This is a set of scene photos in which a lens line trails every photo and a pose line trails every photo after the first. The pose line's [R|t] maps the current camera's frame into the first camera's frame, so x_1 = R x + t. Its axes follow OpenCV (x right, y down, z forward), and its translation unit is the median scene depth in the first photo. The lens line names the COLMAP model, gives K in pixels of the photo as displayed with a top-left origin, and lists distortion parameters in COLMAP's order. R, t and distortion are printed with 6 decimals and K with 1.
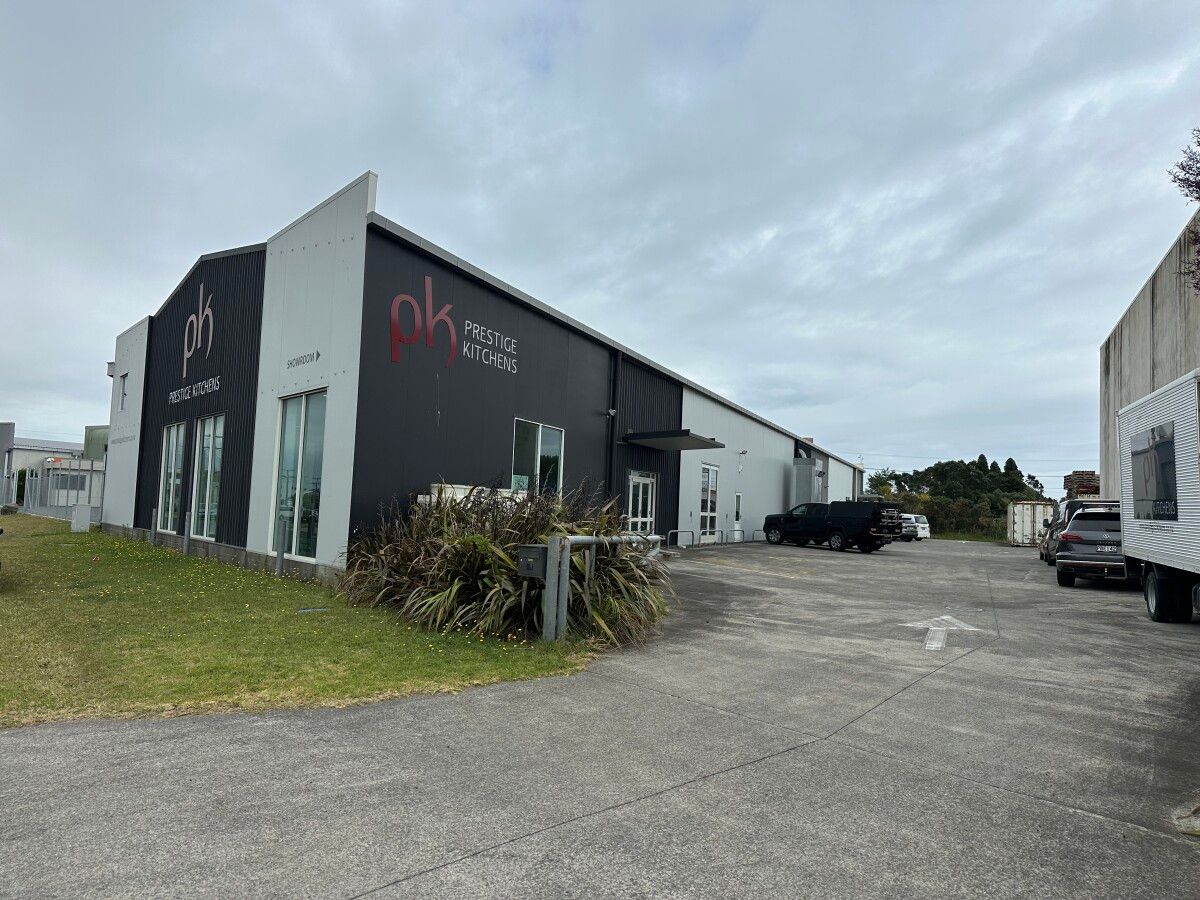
lens RADIAL K [[855.9, 0, 609.8], [0, 855.9, 464.6], [0, 0, 1]] dist [0.158404, -0.214380]
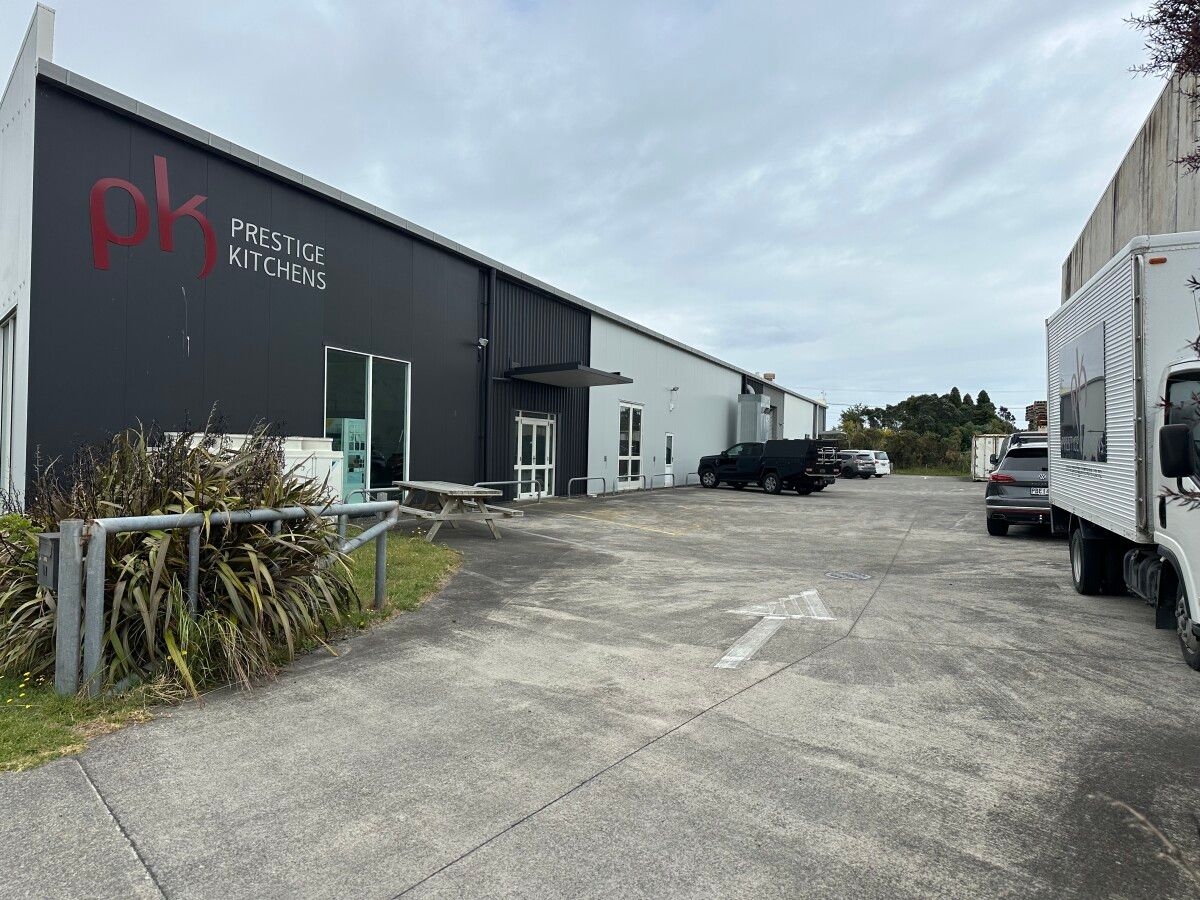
lens RADIAL K [[855.9, 0, 609.8], [0, 855.9, 464.6], [0, 0, 1]] dist [0.158404, -0.214380]
pose [[0.999528, -0.021990, 0.021452, 0.074366], [0.020484, 0.997470, 0.068076, 0.002923], [-0.022895, -0.067605, 0.997449, 0.098536]]
